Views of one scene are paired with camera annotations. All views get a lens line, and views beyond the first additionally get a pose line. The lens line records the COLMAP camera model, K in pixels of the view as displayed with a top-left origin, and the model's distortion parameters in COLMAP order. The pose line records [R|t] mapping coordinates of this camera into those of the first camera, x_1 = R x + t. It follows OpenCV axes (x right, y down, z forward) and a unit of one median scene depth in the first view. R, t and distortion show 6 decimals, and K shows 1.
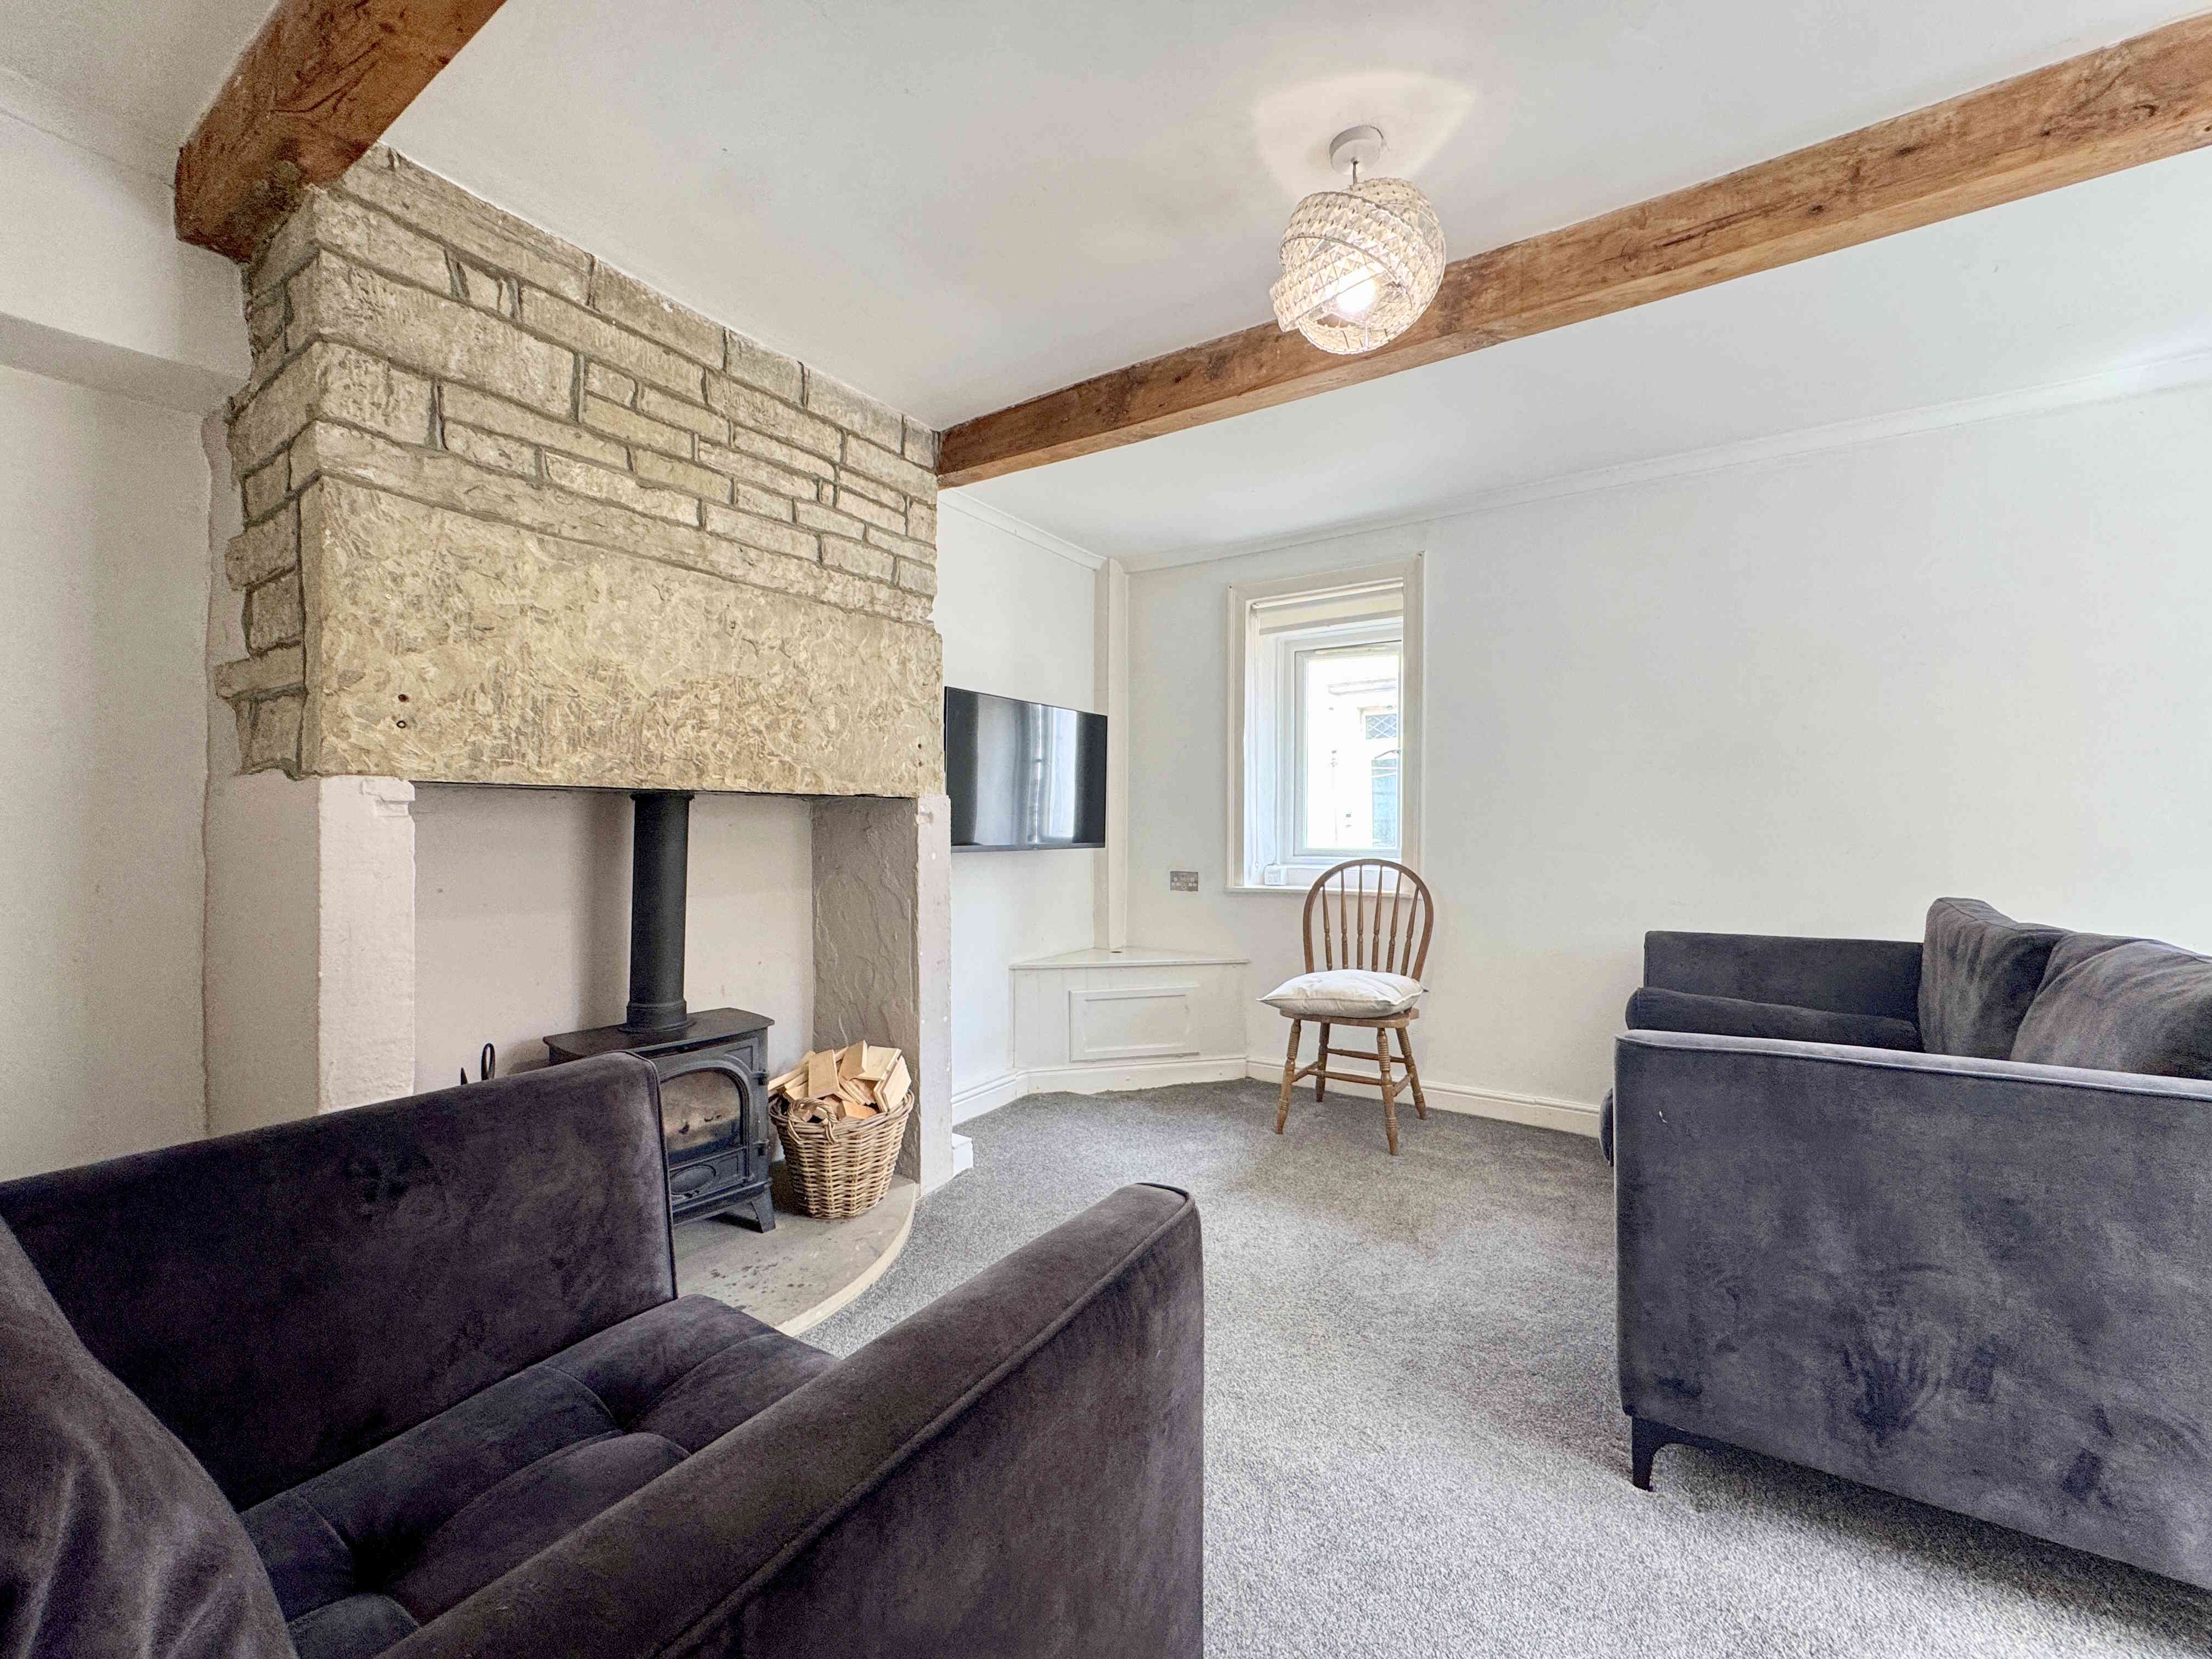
lens RADIAL K [[877.9, 0, 1099.2], [0, 877.9, 832.0], [0, 0, 1]] dist [-0.006588, 0.000929]
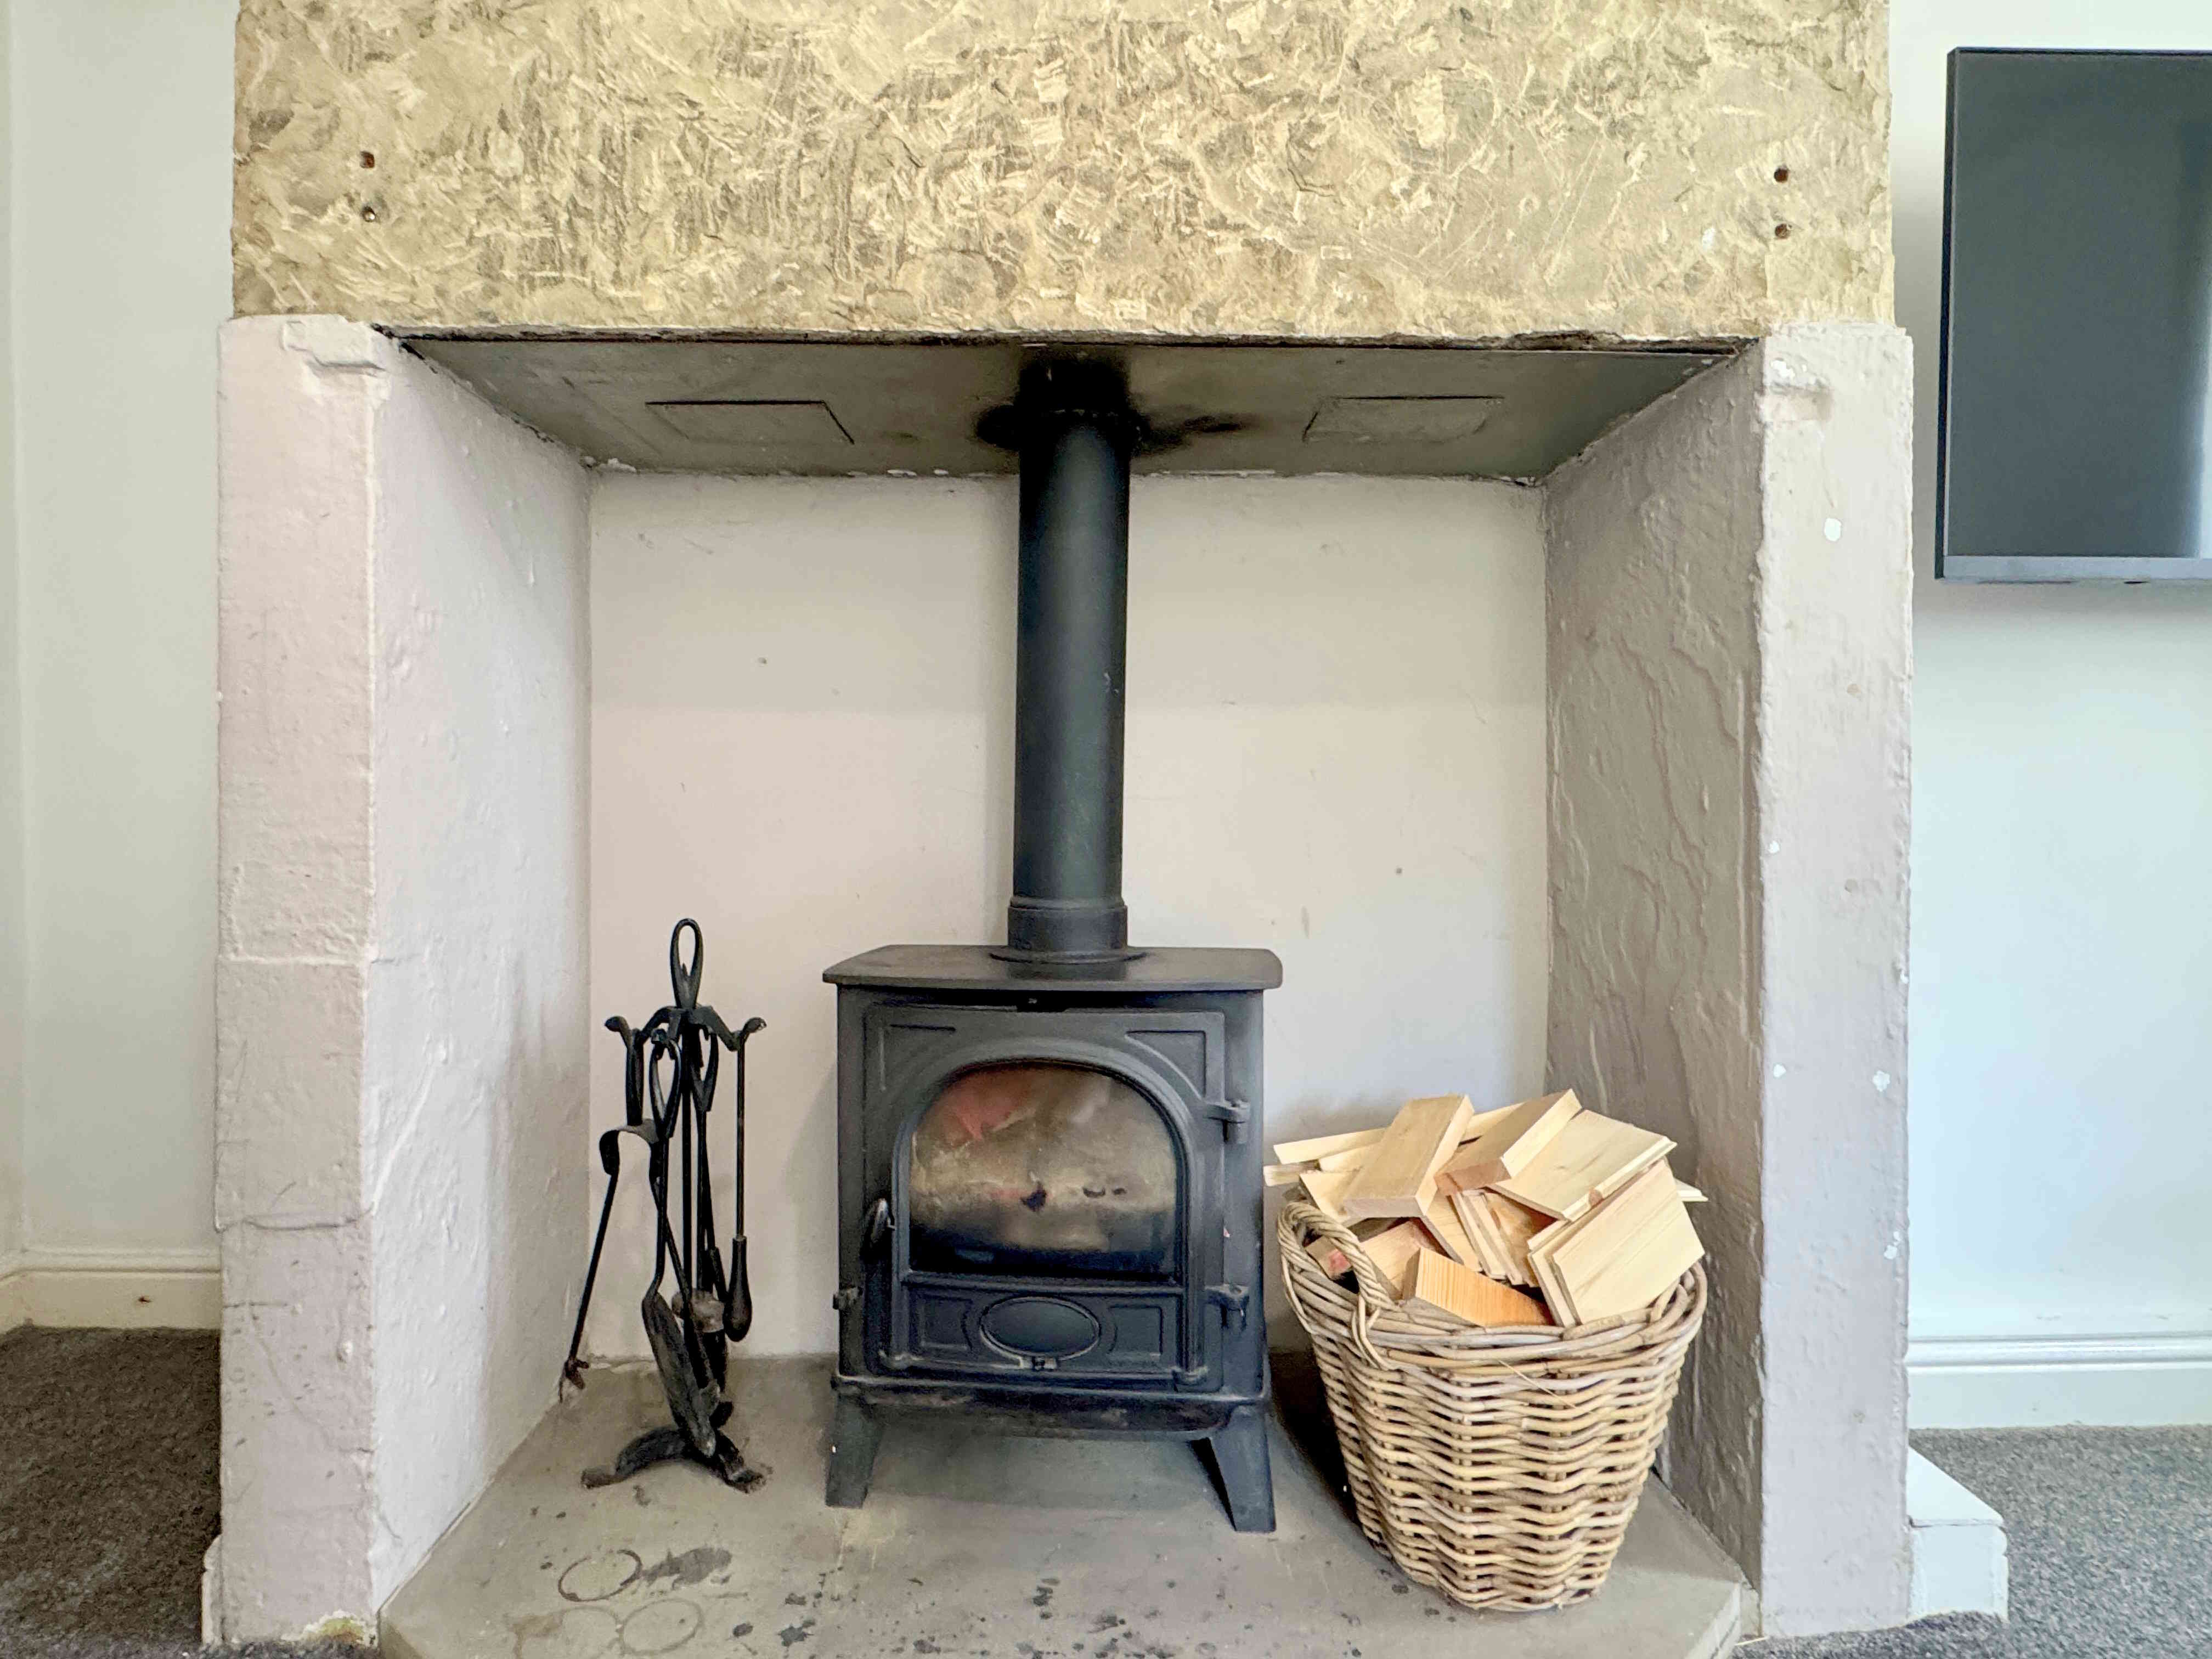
lens RADIAL K [[1164.9, 0, 1097.3], [0, 1164.9, 828.1], [0, 0, 1]] dist [-0.004272, -0.000254]
pose [[0.579903, 0.011132, -0.814609, -0.011762], [-0.006782, 0.999938, 0.008836, 0.161032], [0.814657, 0.000401, 0.579943, 0.709928]]
